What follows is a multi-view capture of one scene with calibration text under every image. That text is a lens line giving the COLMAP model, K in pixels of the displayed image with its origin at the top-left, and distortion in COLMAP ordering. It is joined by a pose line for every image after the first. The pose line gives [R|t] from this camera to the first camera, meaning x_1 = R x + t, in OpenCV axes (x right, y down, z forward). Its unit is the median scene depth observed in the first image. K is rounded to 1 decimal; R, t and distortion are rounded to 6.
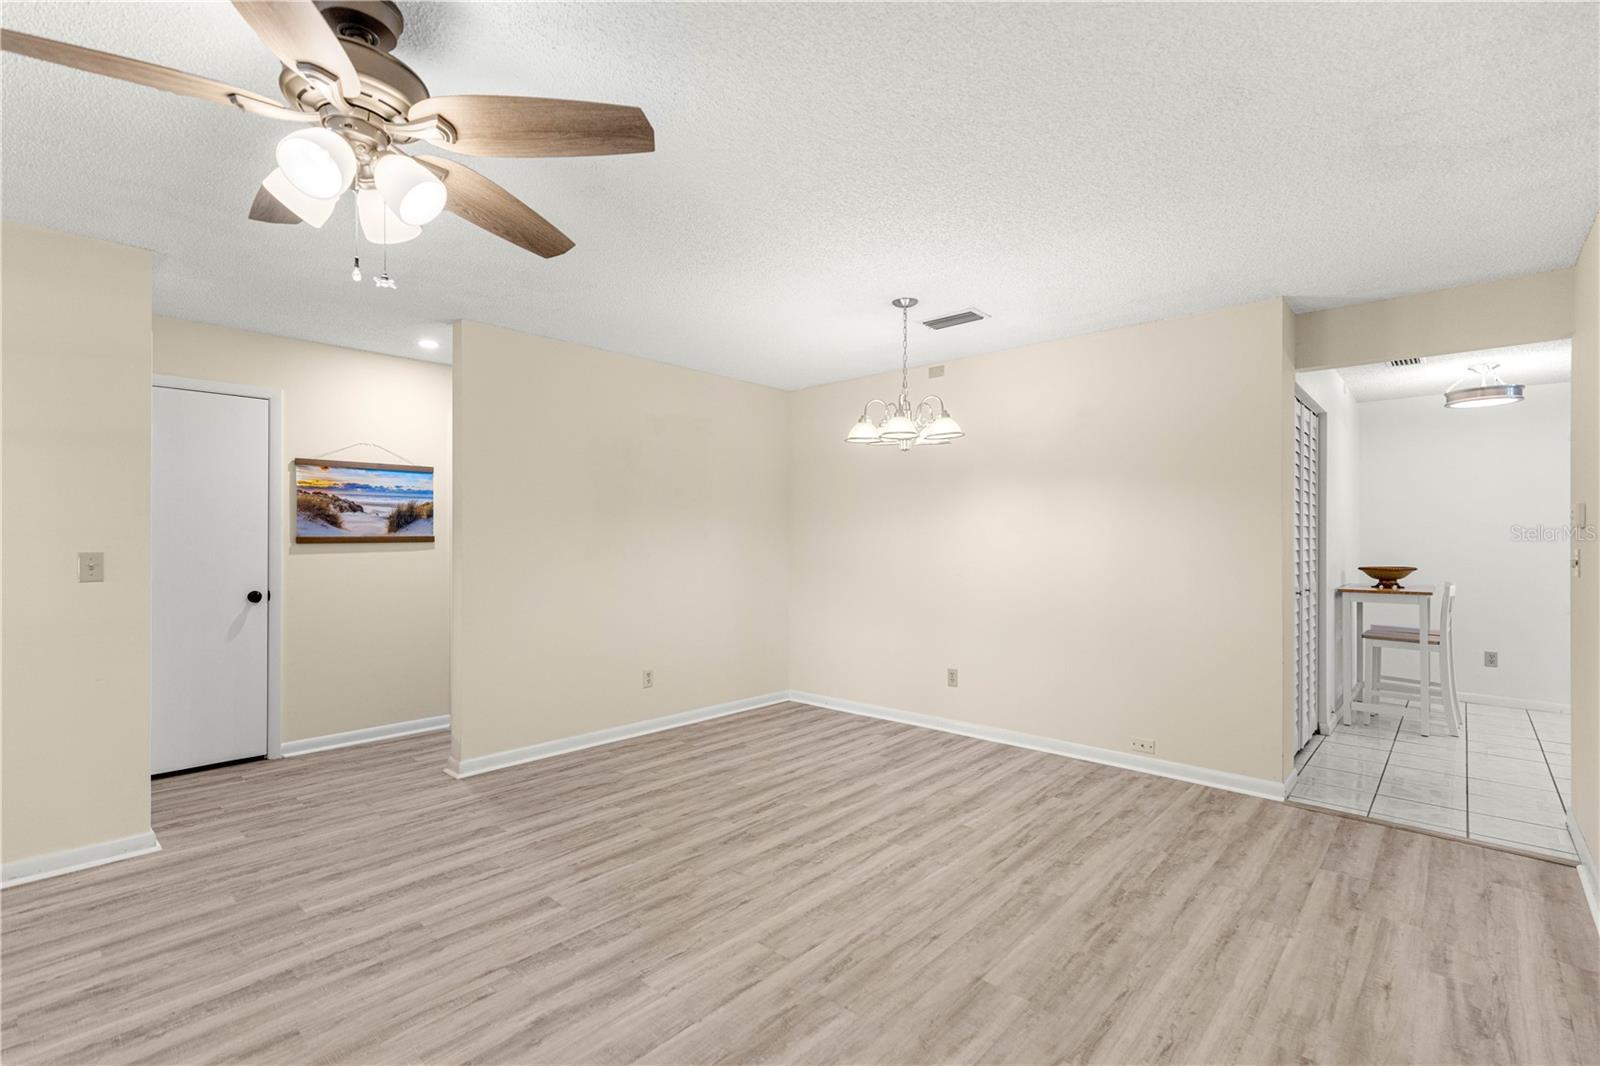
lens RADIAL K [[717.8, 0, 795.0], [0, 717.8, 536.0], [0, 0, 1]] dist [0.010385, -0.002337]
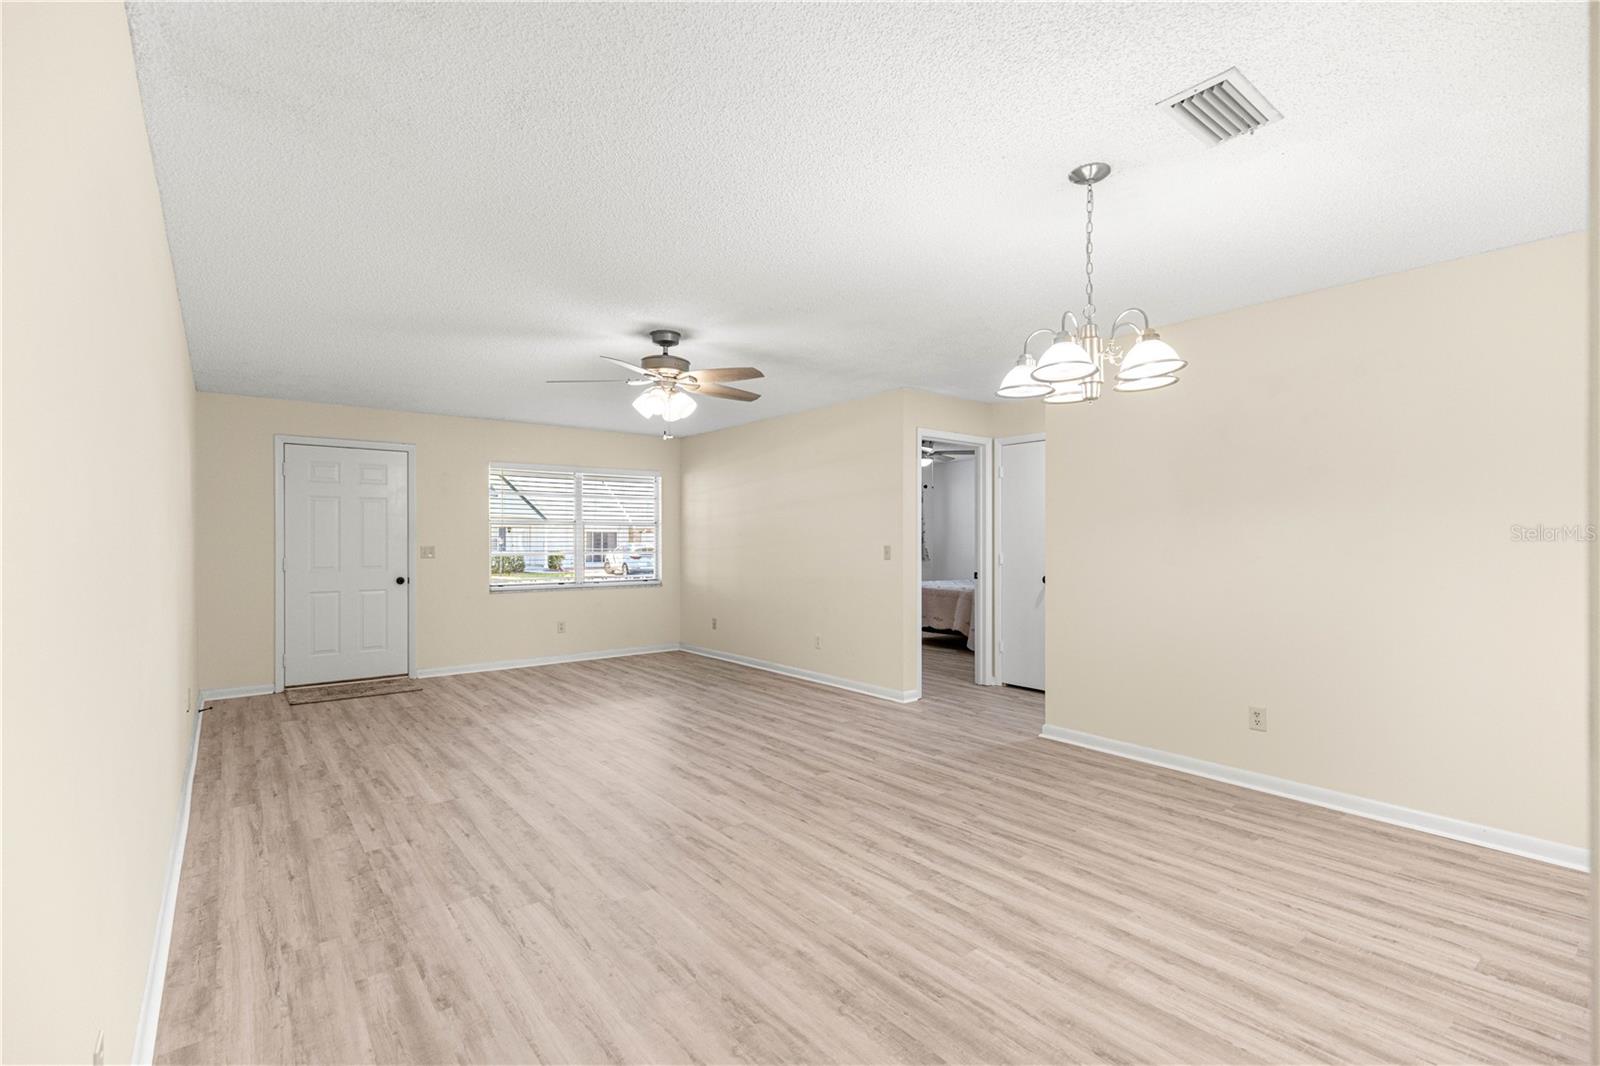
lens RADIAL K [[717.8, 0, 796.2], [0, 717.8, 542.2], [0, 0, 1]] dist [0.010385, -0.002337]
pose [[-0.154721, 0.001291, -0.987957, 0.897883], [0.004677, 0.999989, 0.000574, 0.008785], [0.987947, -0.004532, -0.154725, 0.891458]]
